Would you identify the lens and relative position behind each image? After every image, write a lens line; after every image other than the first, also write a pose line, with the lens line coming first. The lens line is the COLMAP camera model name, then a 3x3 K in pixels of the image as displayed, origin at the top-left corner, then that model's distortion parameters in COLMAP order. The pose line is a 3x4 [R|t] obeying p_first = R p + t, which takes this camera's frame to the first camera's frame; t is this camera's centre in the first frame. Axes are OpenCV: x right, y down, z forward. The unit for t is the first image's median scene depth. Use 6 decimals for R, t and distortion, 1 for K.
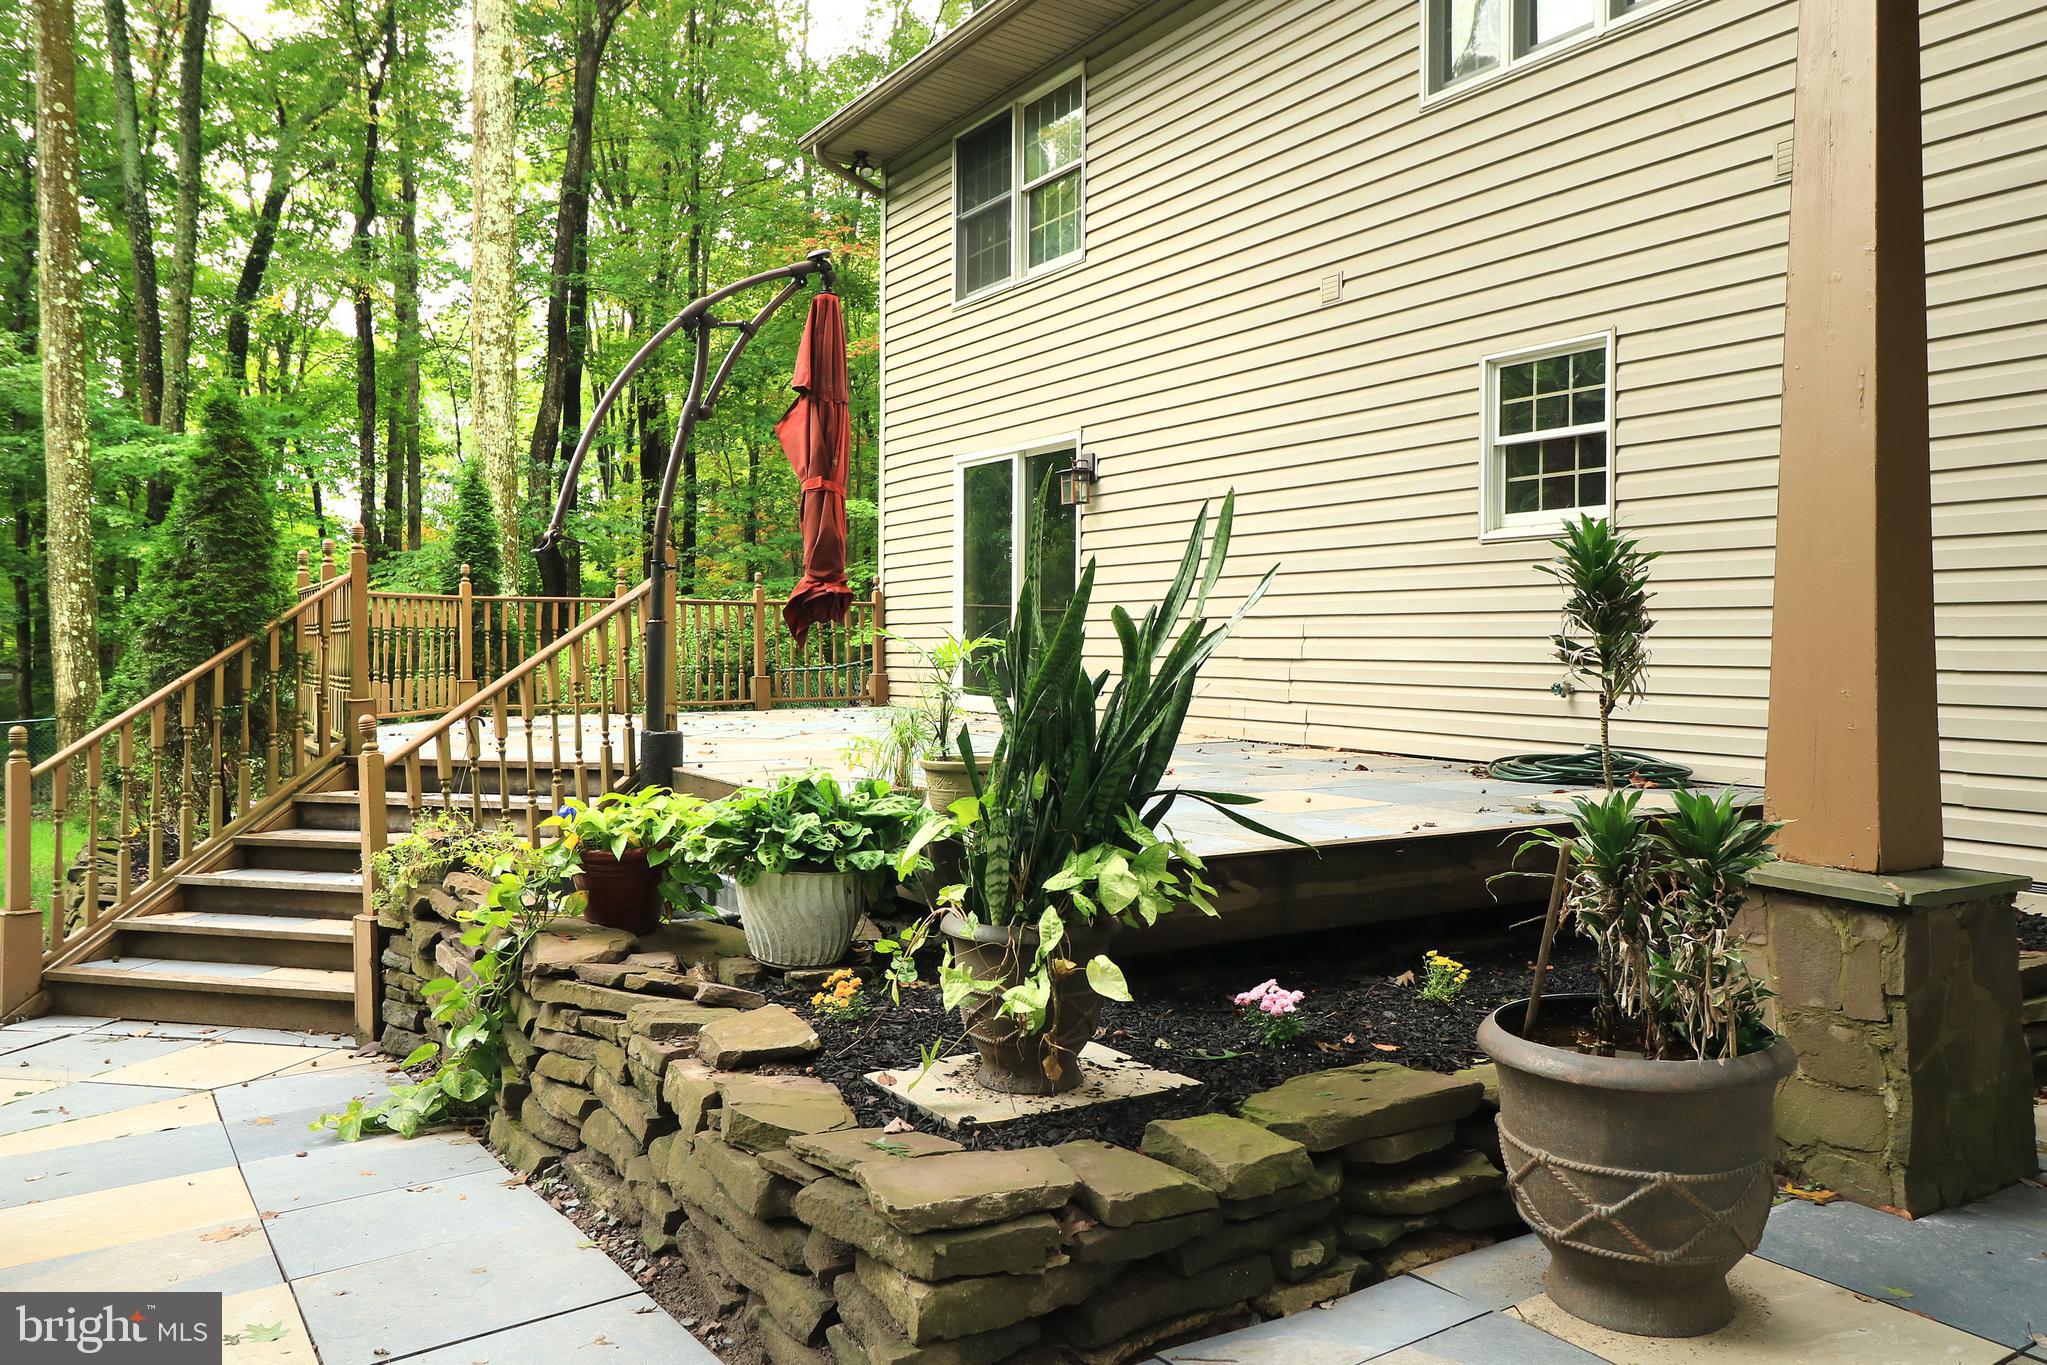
lens RADIAL K [[1448.1, 0, 1057.8], [0, 1448.1, 624.5], [0, 0, 1]] dist [0.005603, 0.004264]
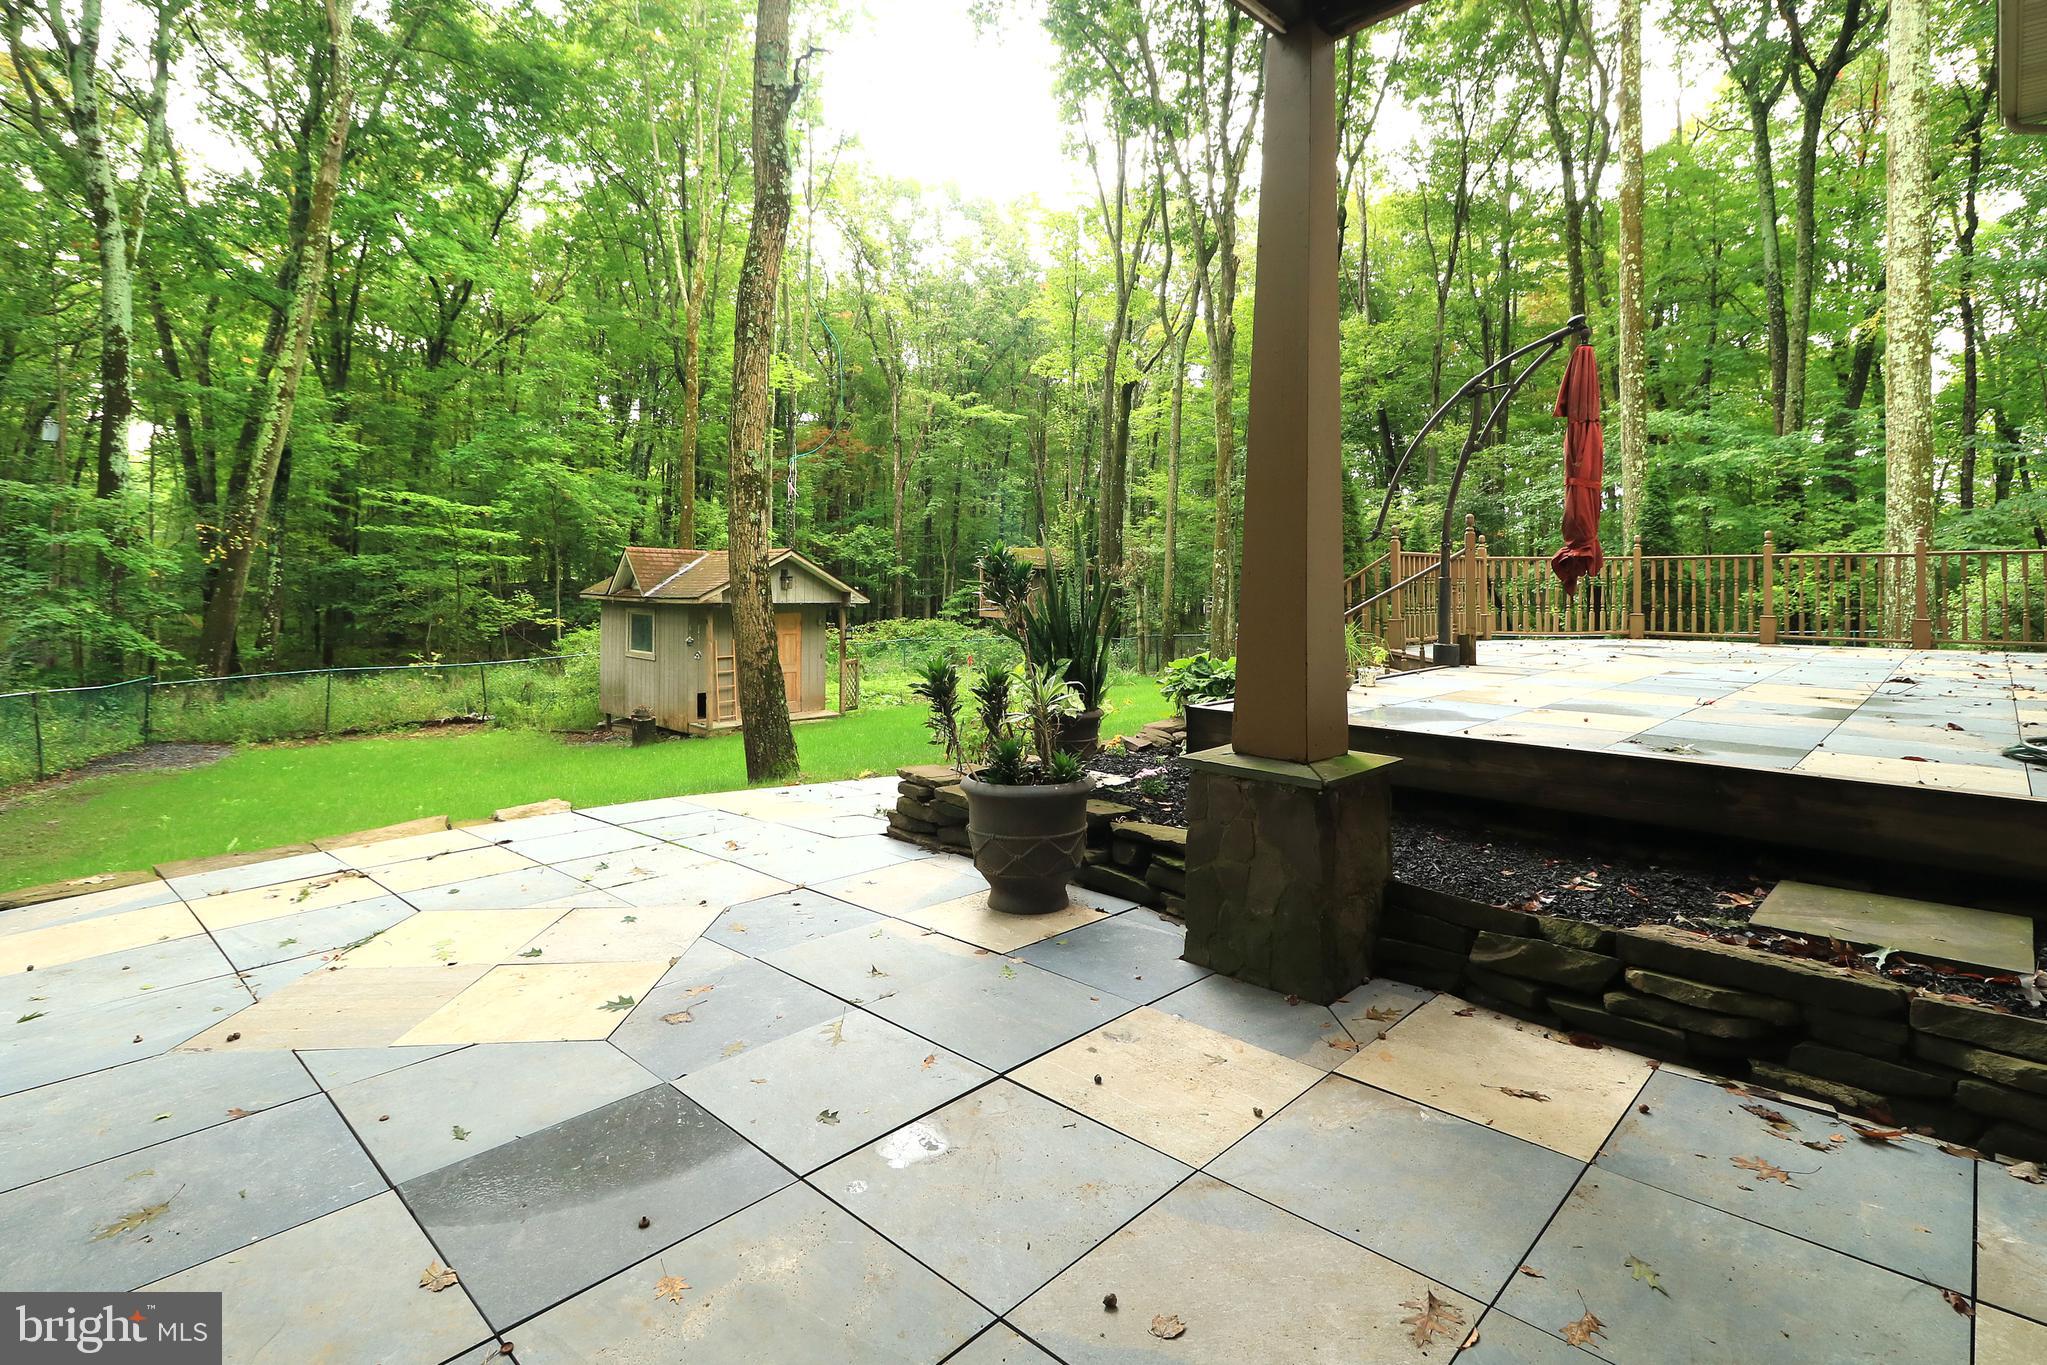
lens RADIAL K [[1000.4, 0, 1032.1], [0, 1000.4, 576.4], [0, 0, 1]] dist [0.013490, -0.000501]
pose [[0.226757, -0.005968, -0.973933, 0.483577], [0.011279, 0.999930, -0.003502, -0.003133], [0.973886, -0.010191, 0.226808, 0.175725]]
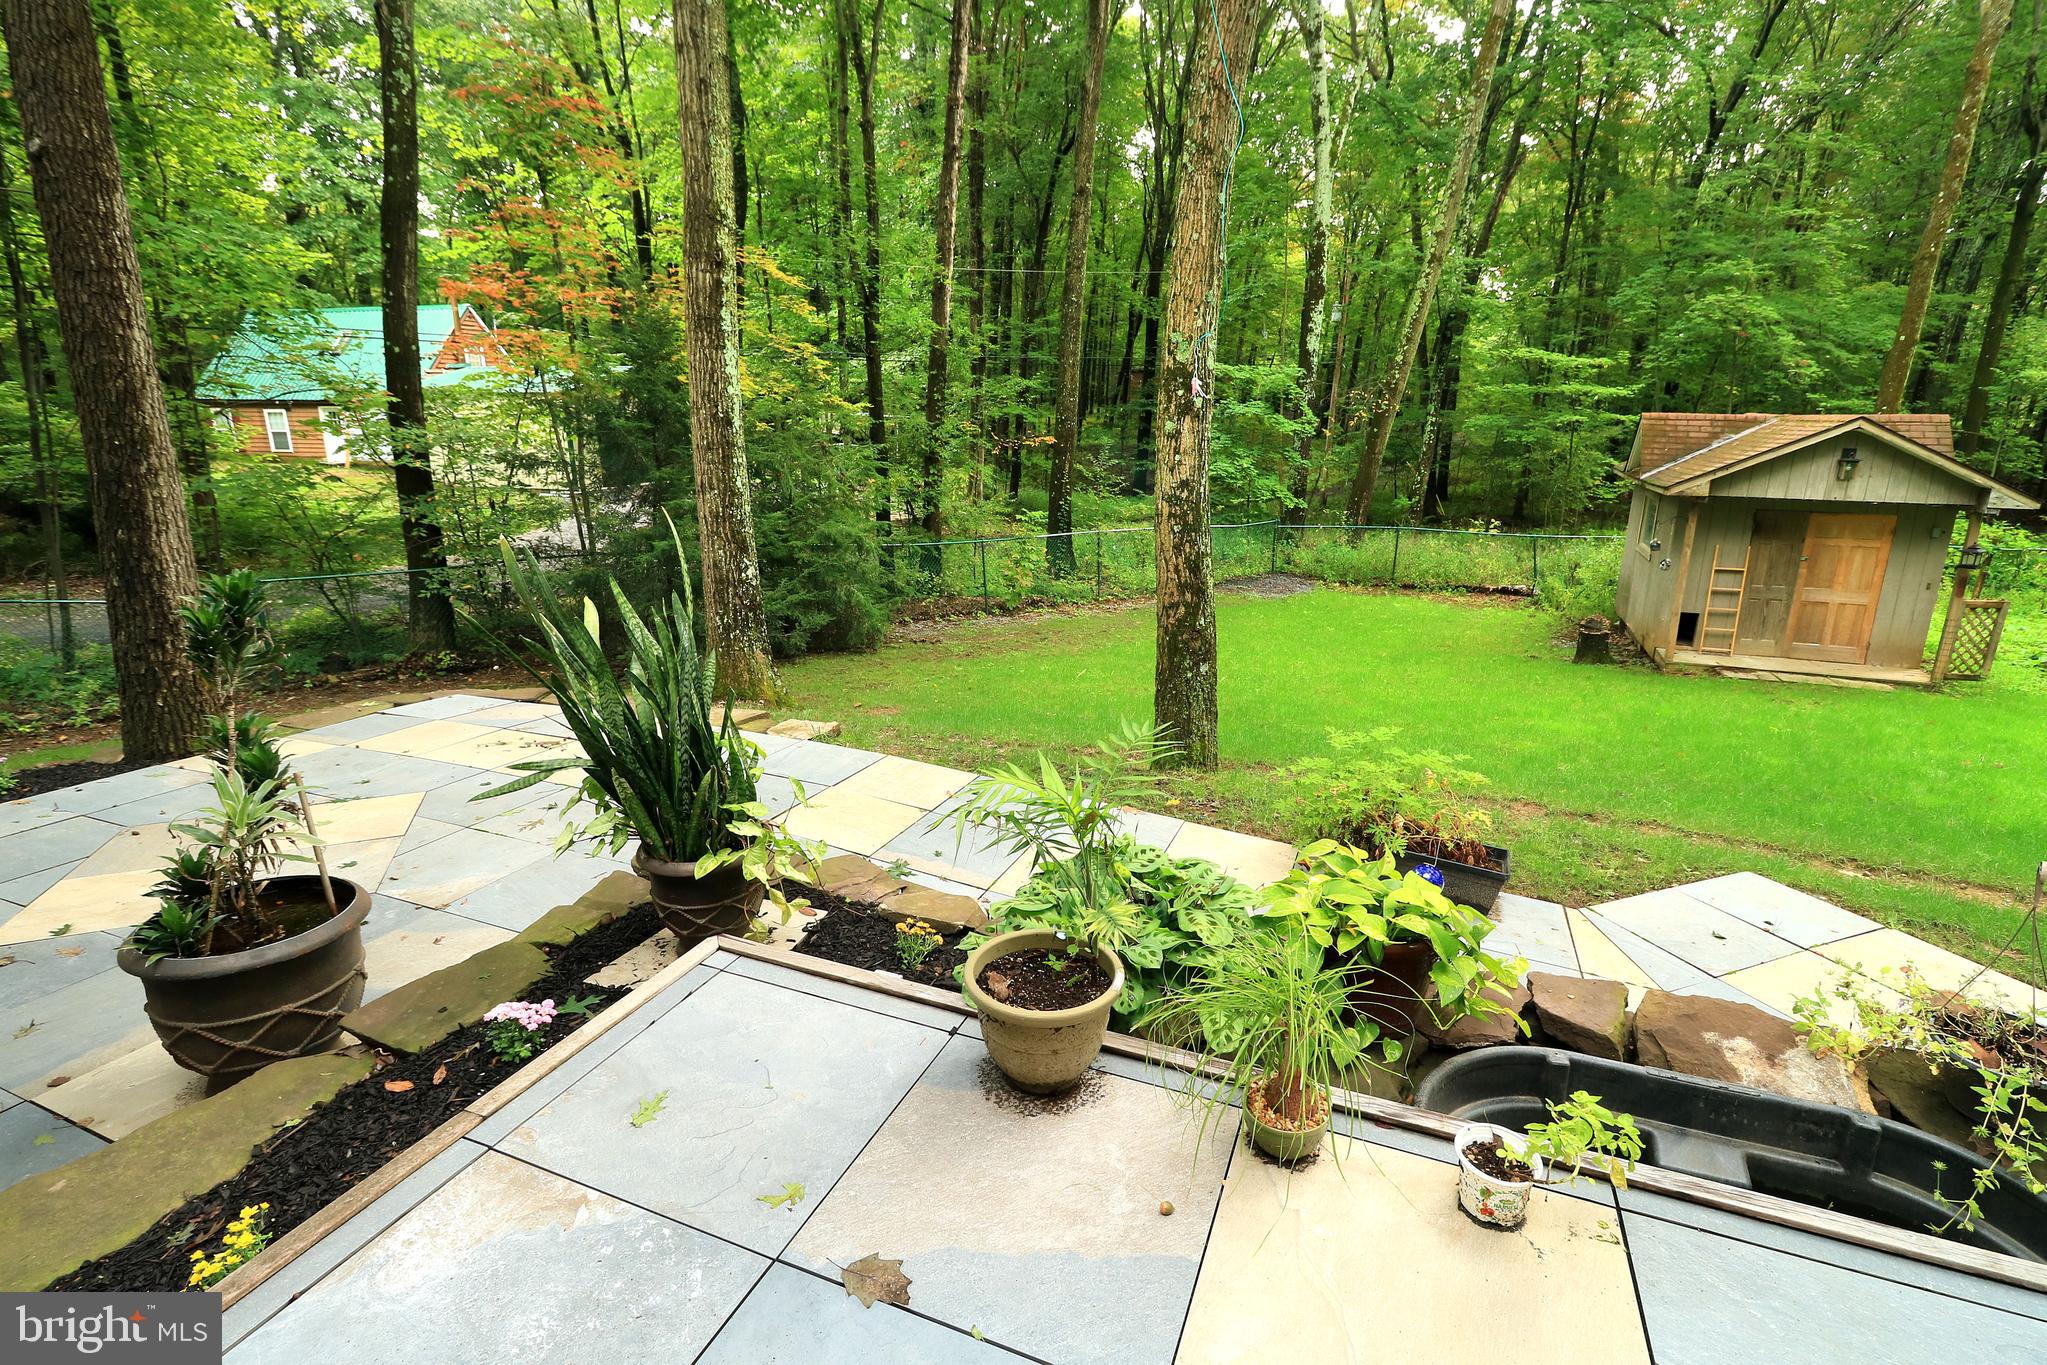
lens RADIAL K [[957.1, 0, 1025.1], [0, 957.1, 671.8], [0, 0, 1]] dist [0.002357, 0.000415]
pose [[-0.826440, 0.141315, -0.545002, 0.051903], [0.004256, 0.969529, 0.244938, -0.054319], [0.563009, 0.200107, -0.801859, 0.576185]]
